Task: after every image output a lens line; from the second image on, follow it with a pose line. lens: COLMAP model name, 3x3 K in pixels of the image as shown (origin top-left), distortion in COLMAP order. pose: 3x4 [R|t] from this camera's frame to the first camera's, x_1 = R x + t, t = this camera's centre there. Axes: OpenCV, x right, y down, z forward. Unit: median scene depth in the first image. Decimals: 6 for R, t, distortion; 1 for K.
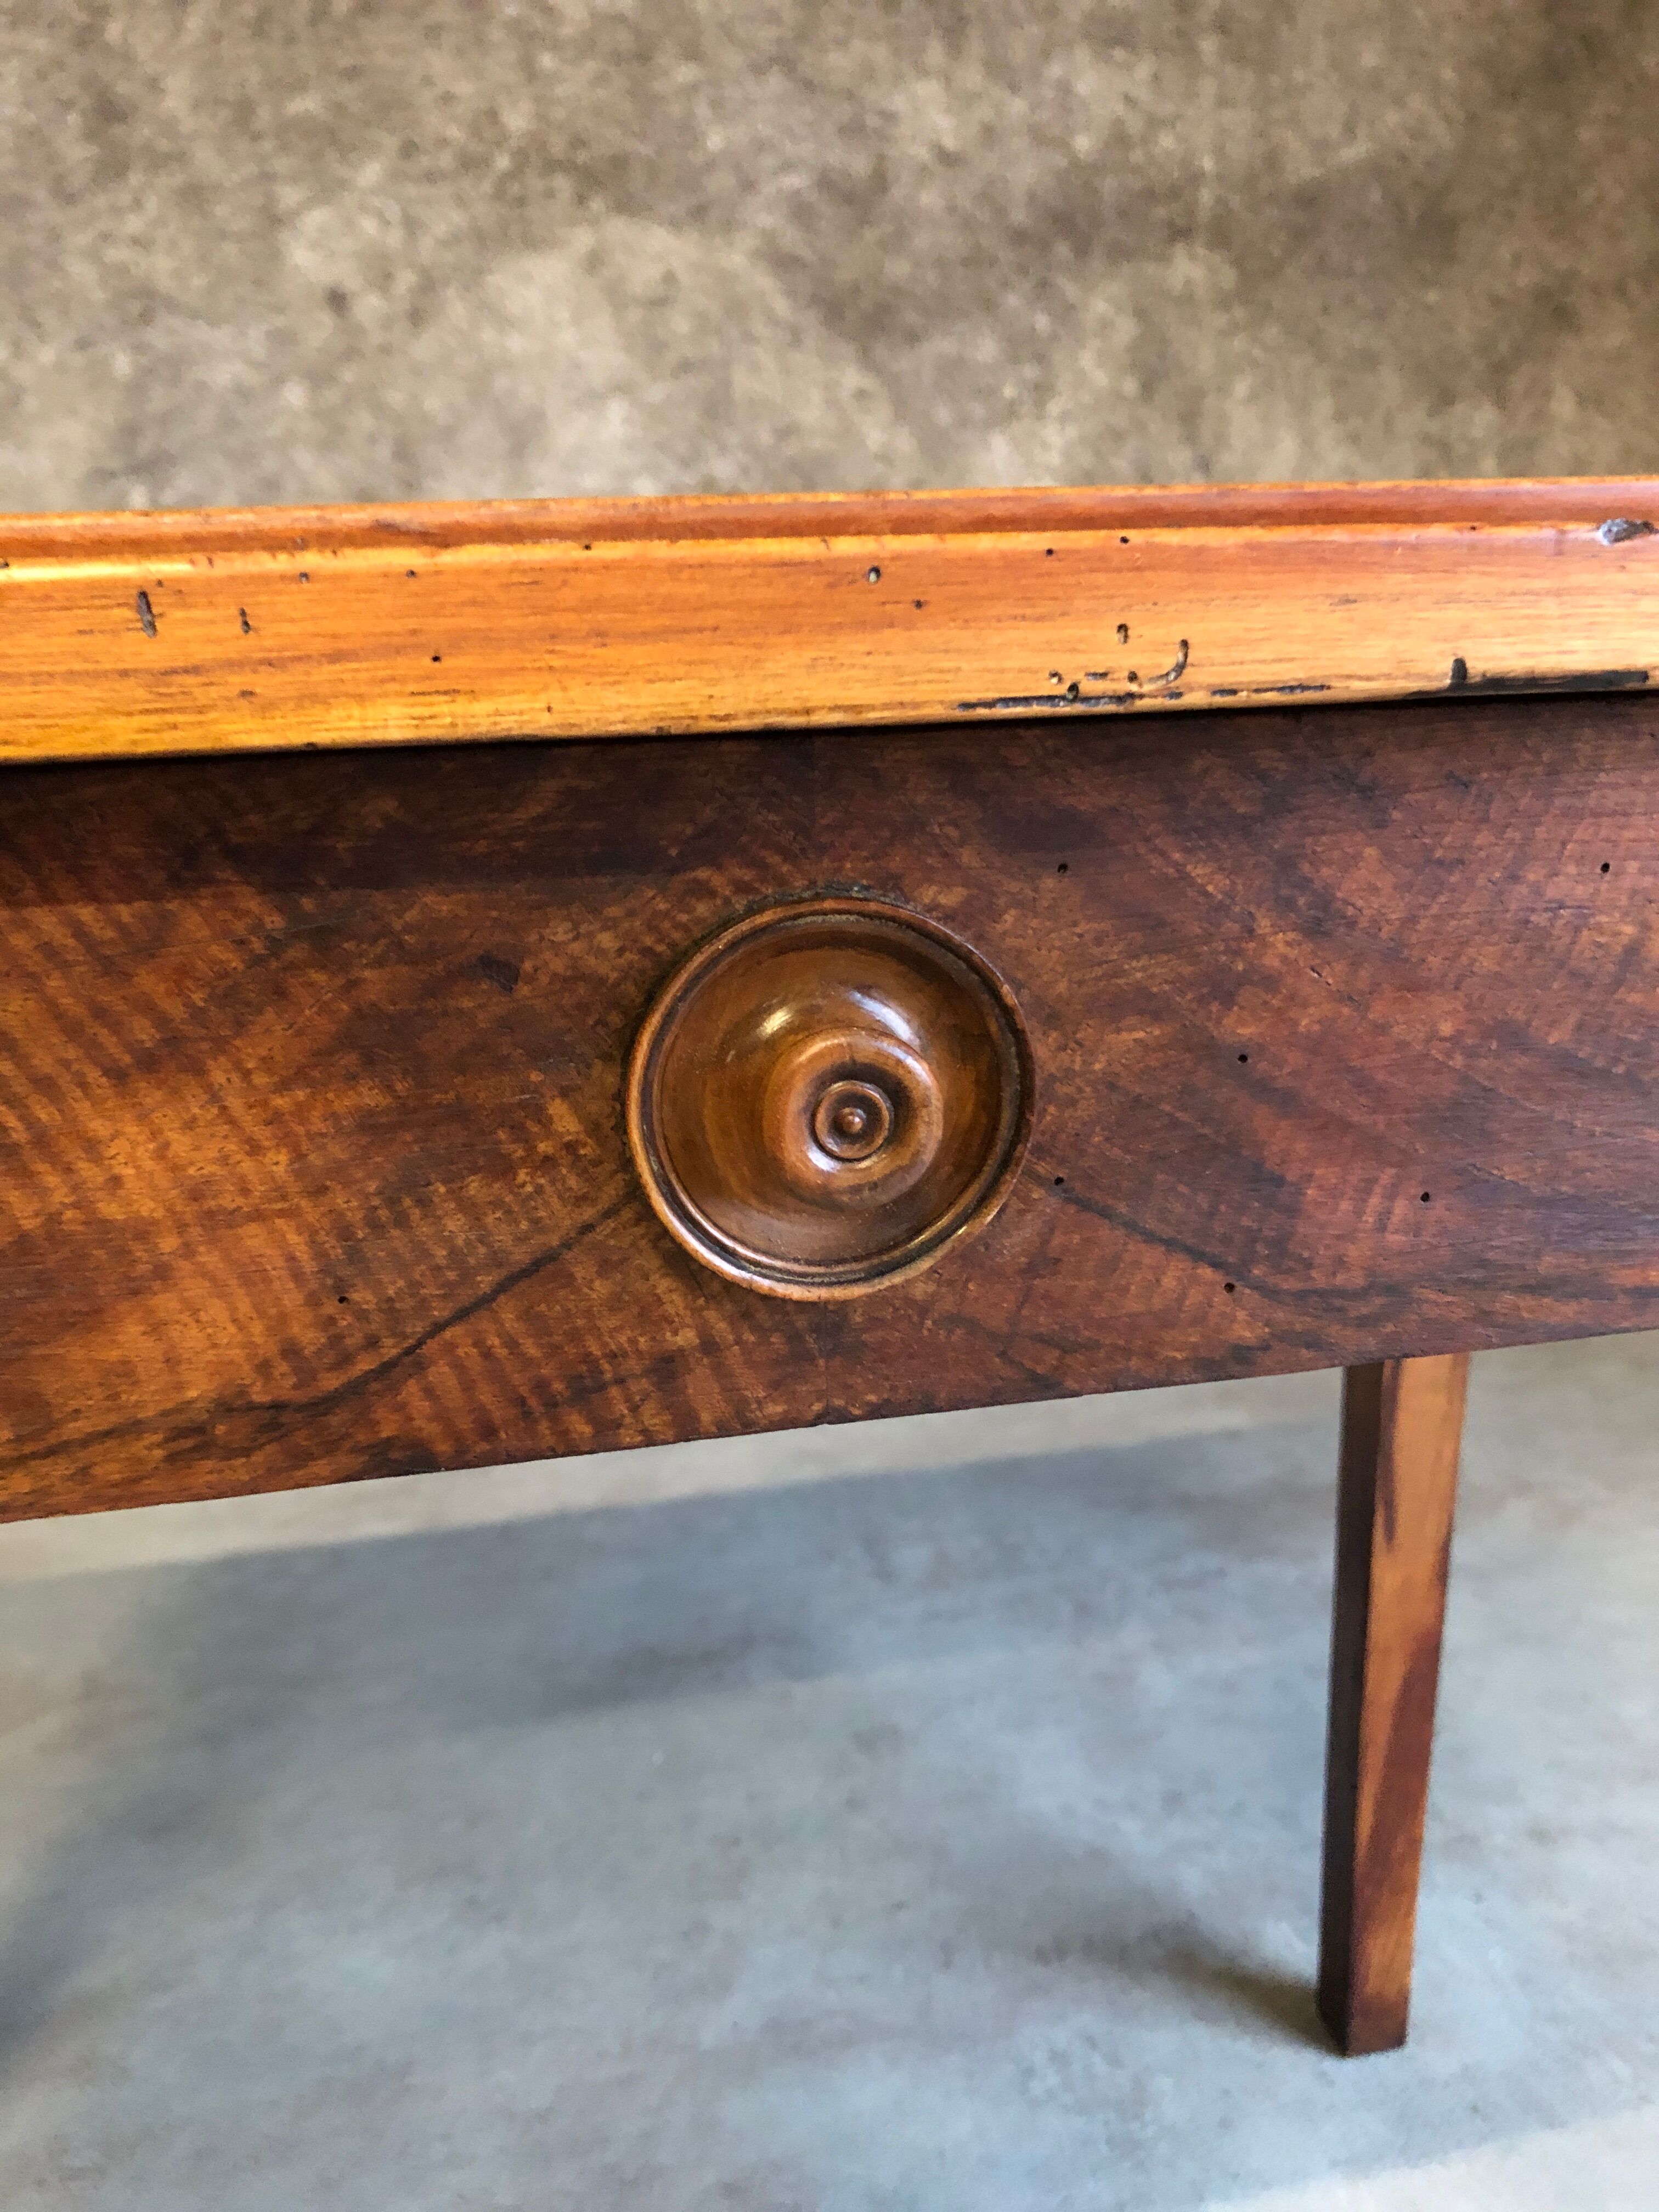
lens RADIAL K [[1856.8, 0, 809.8], [0, 1856.8, 1080.1], [0, 0, 1]] dist [-0.014596, 0.024945]
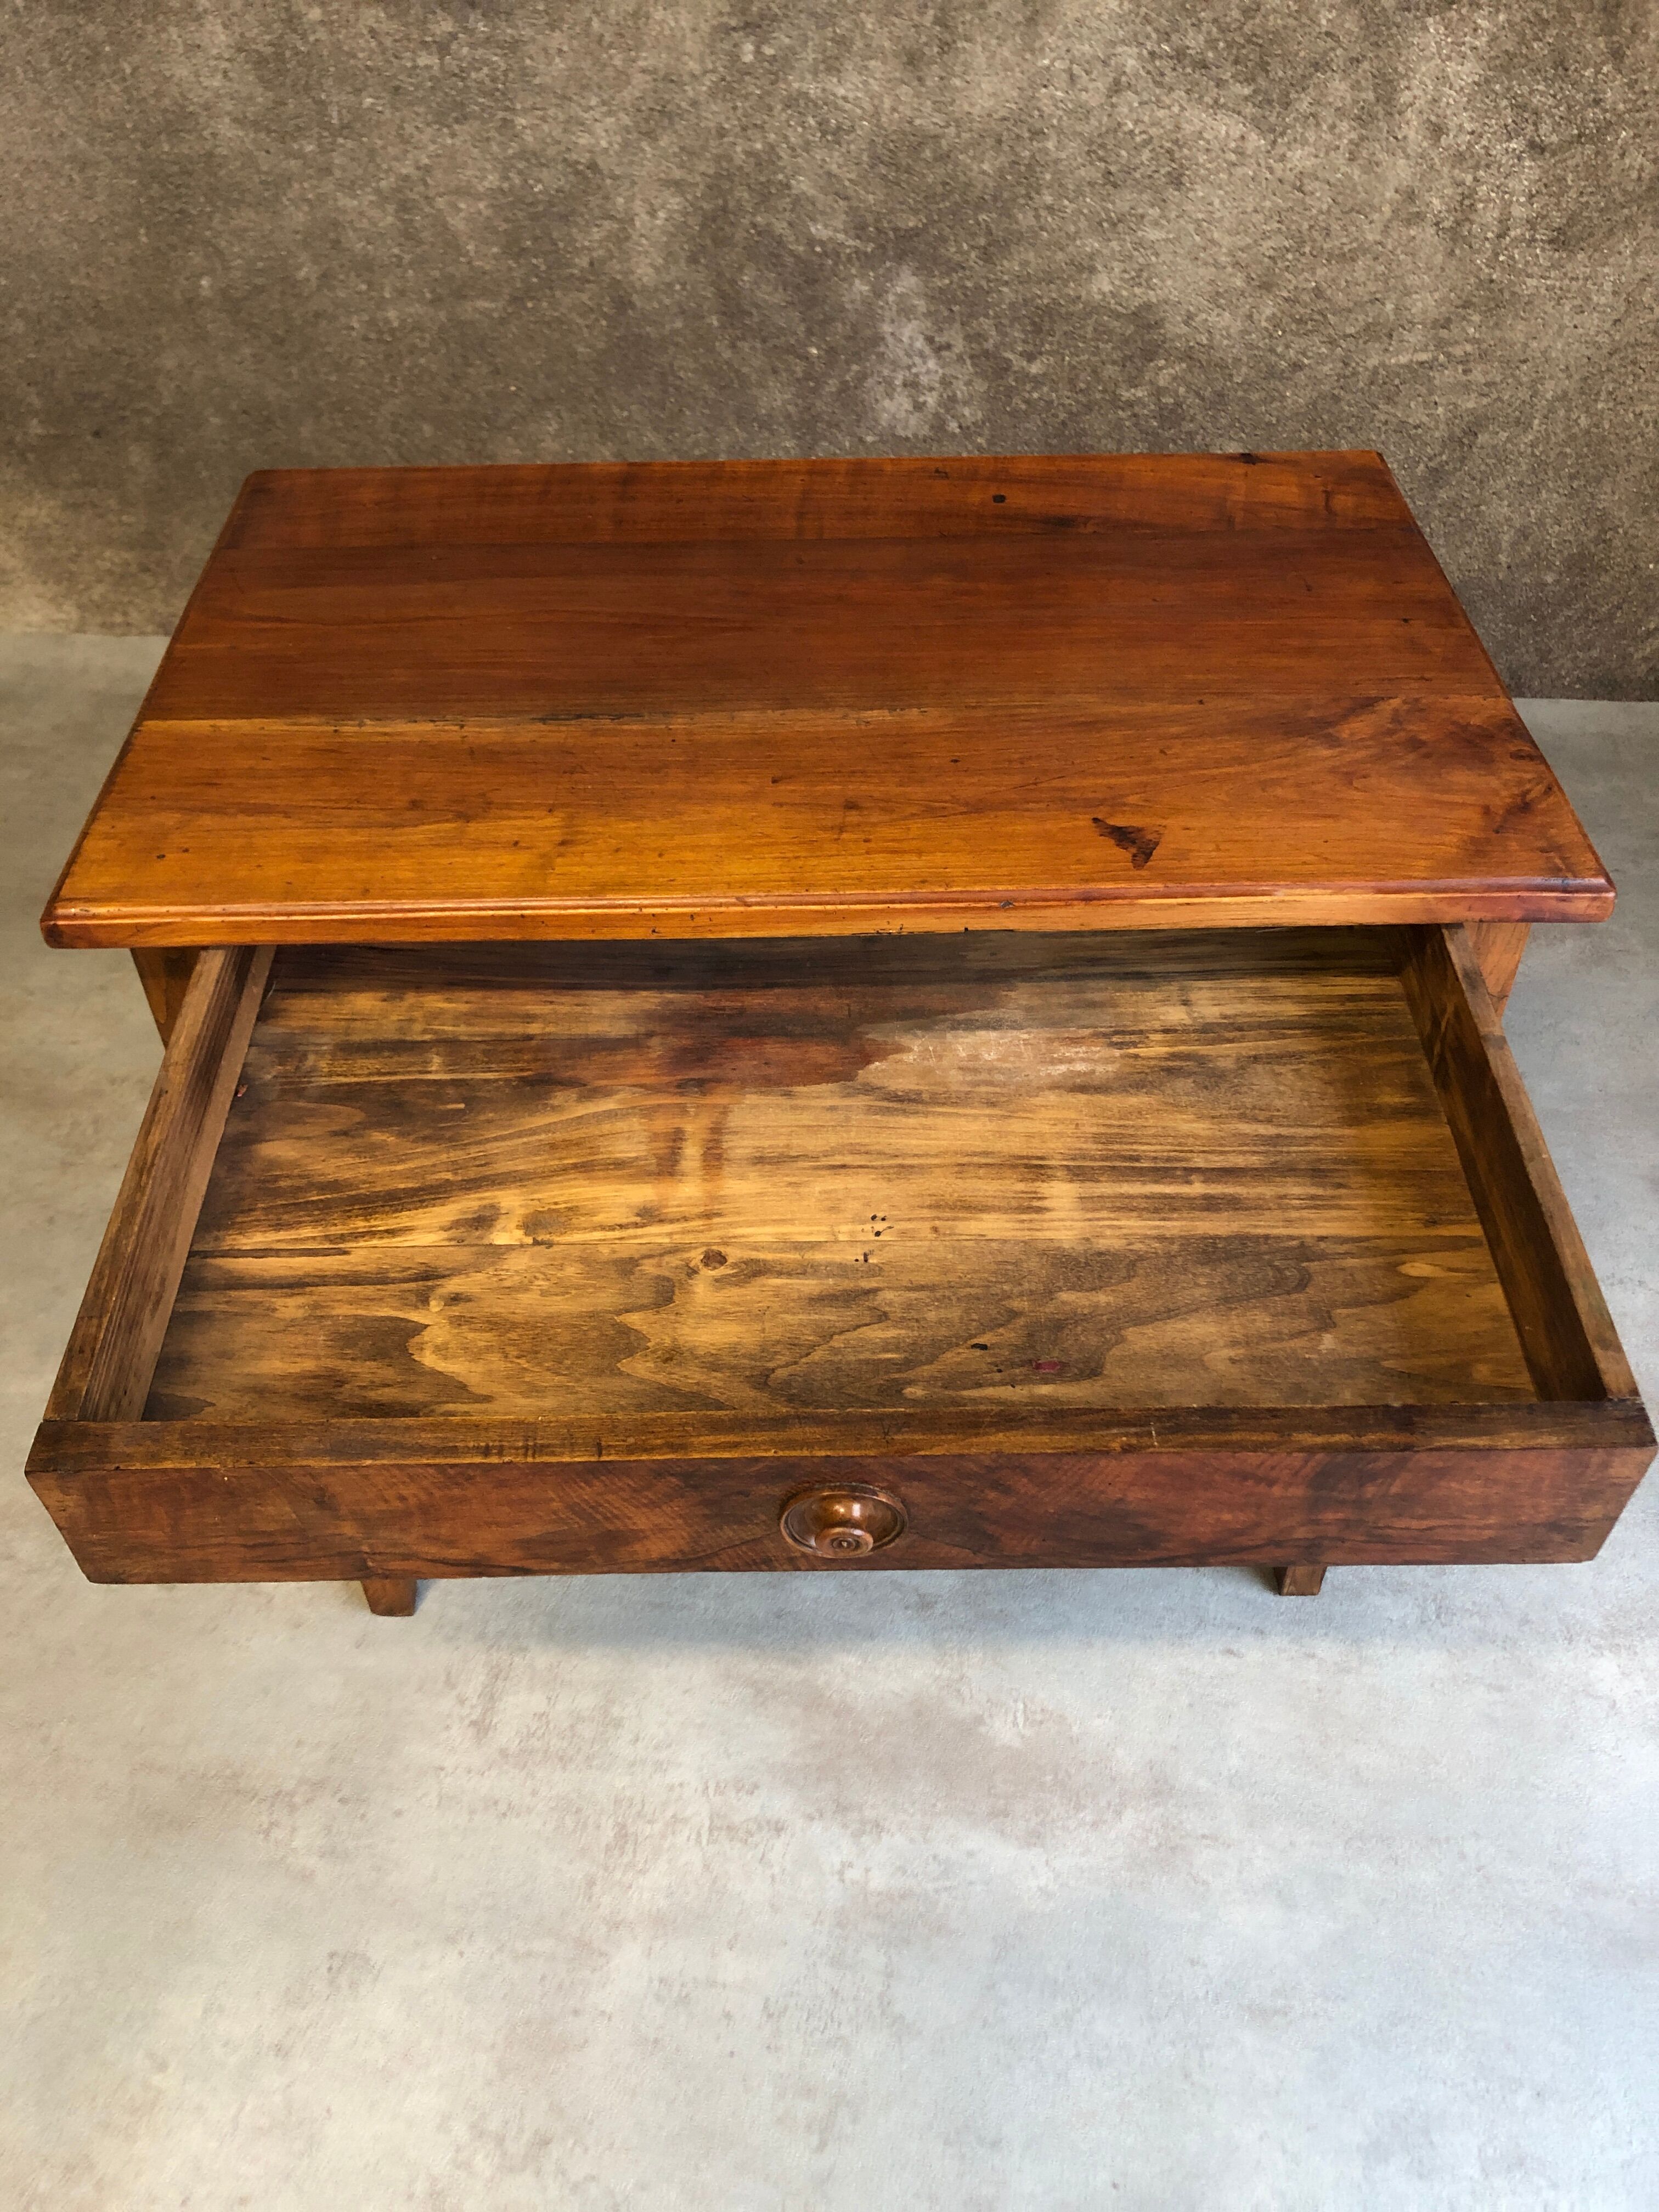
lens RADIAL K [[1790.0, 0, 829.8], [0, 1790.0, 1087.1], [0, 0, 1]] dist [-0.004273, 0.025592]
pose [[0.951614, 0.225177, -0.209105, 0.142362], [-0.102204, 0.873656, 0.475688, -0.286517], [0.289800, -0.431300, 0.854398, -0.439874]]
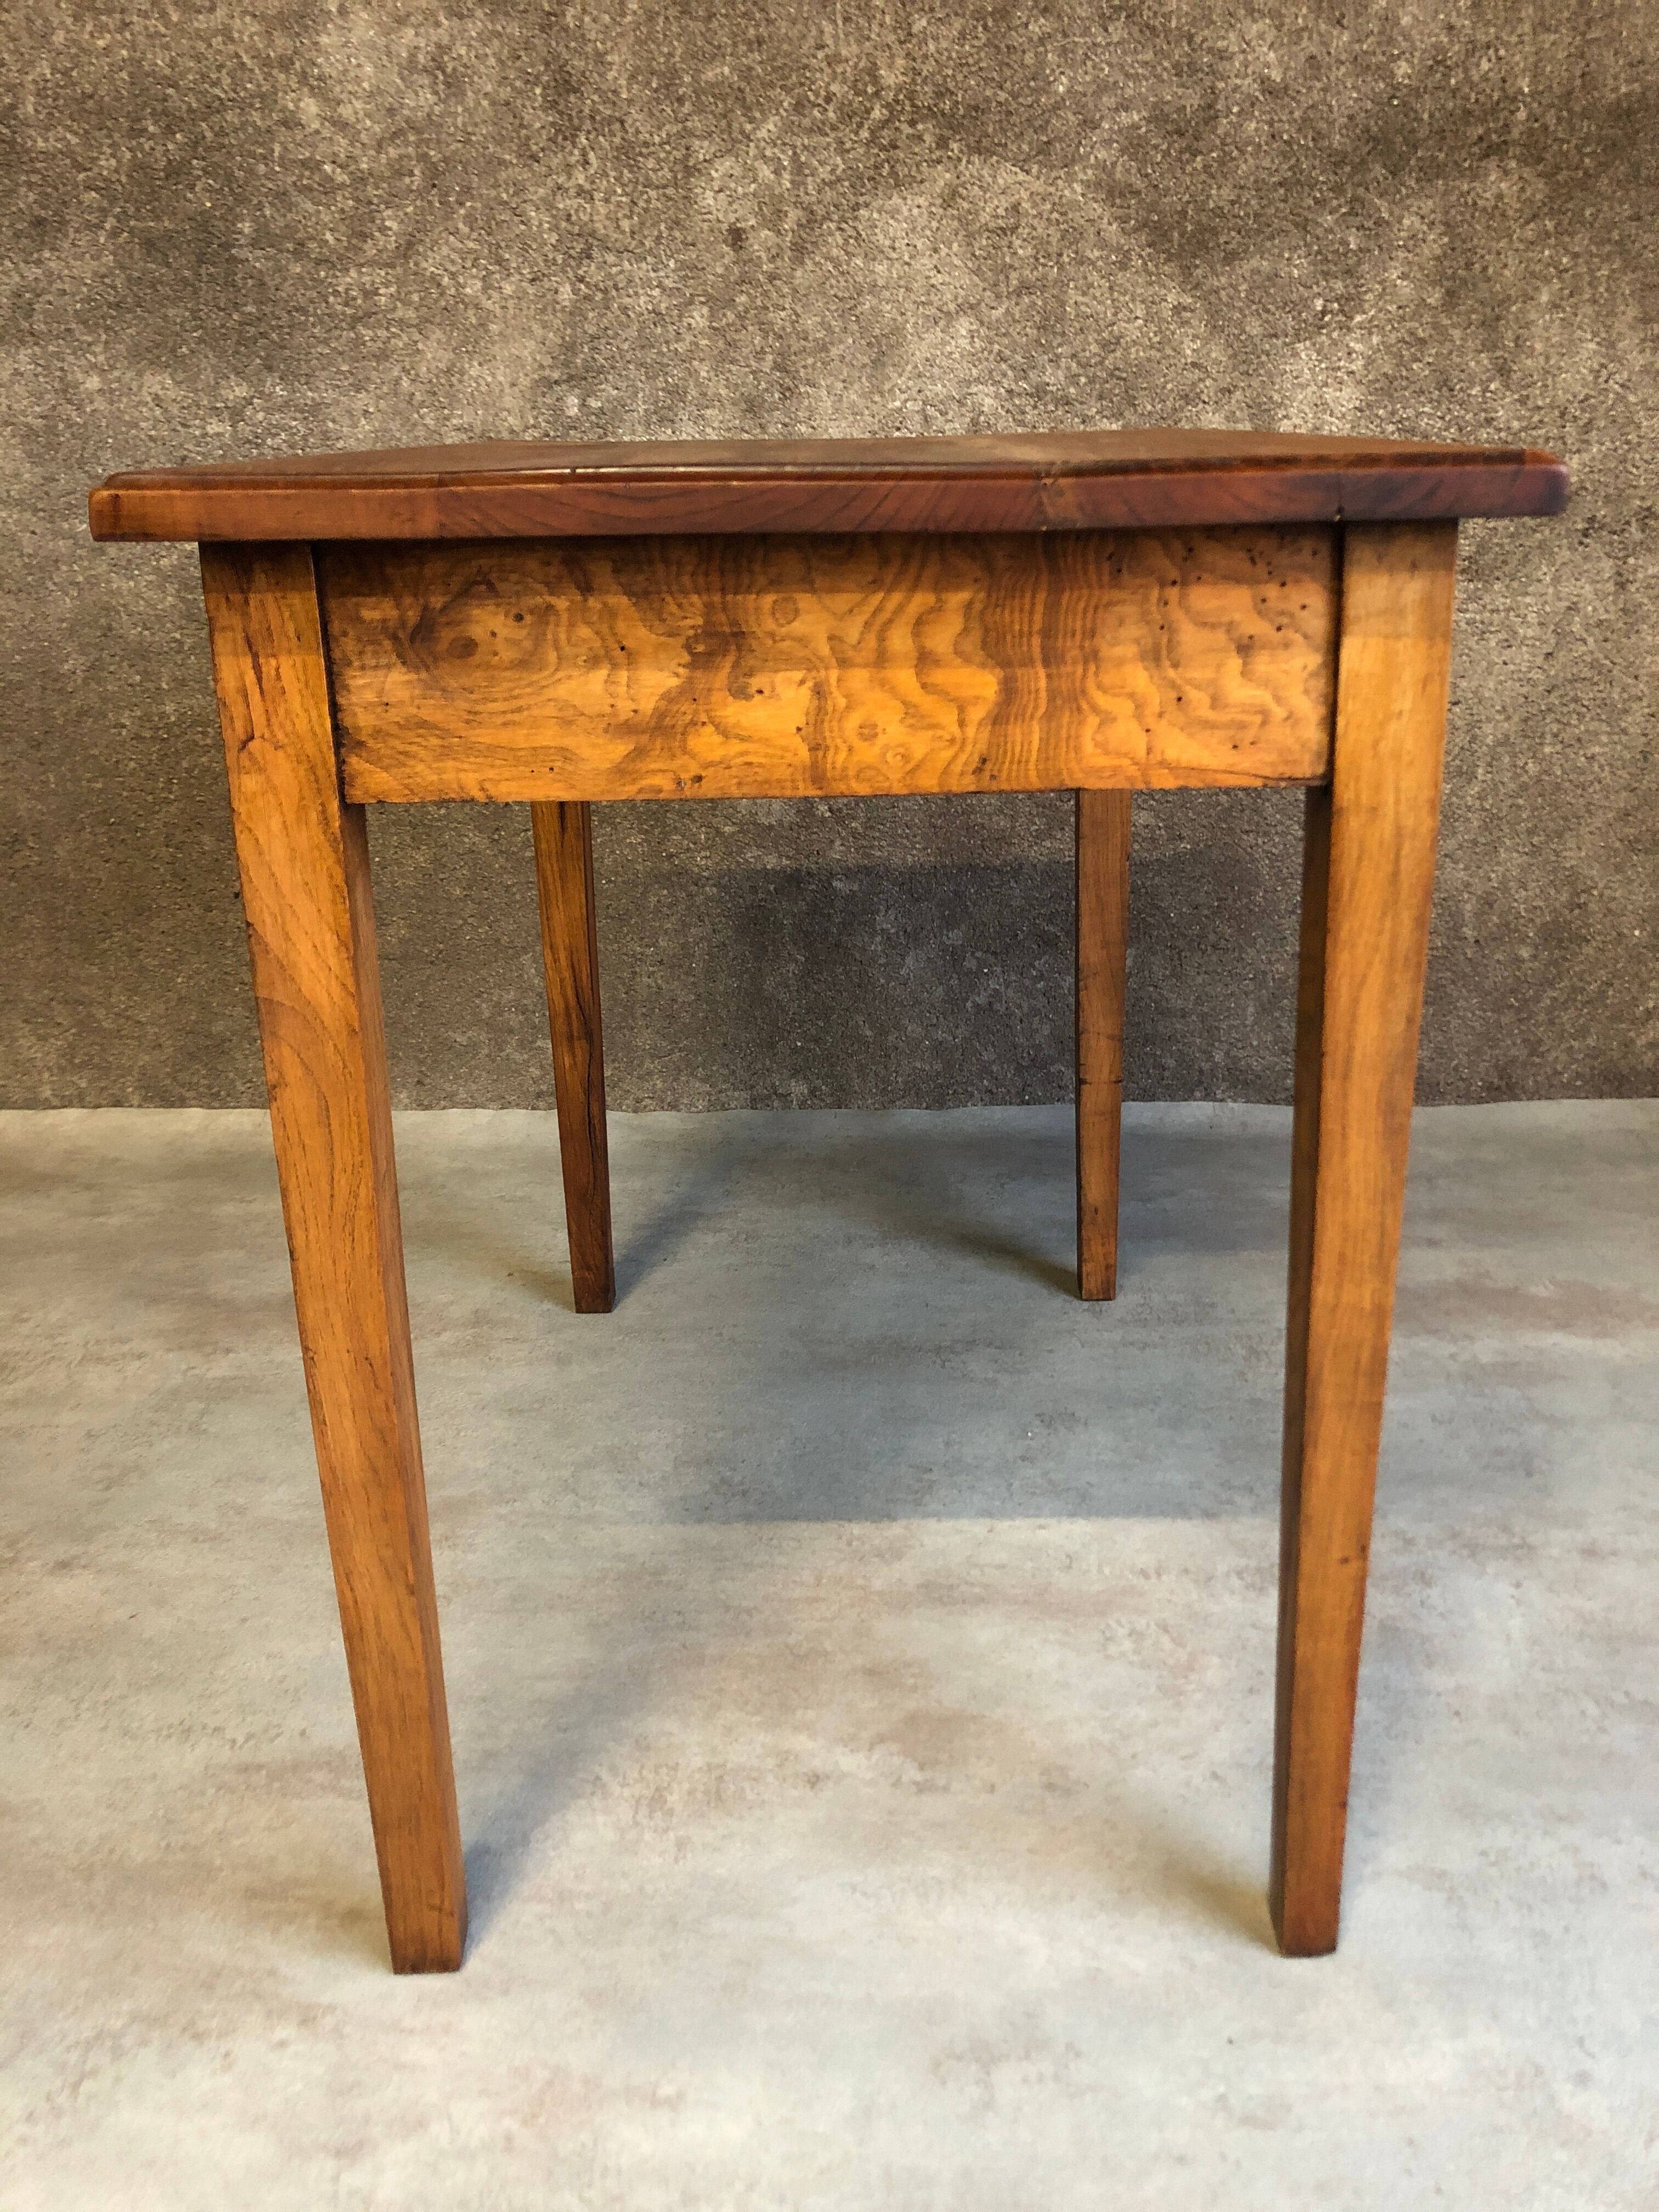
lens RADIAL K [[1790.0, 0, 824.0], [0, 1790.0, 1093.0], [0, 0, 1]] dist [-0.004273, 0.025592]
pose [[0.971896, 0.083246, -0.220201, 0.106377], [-0.067516, 0.994662, 0.078033, 0.041427], [0.225521, -0.060973, 0.972328, -0.161862]]
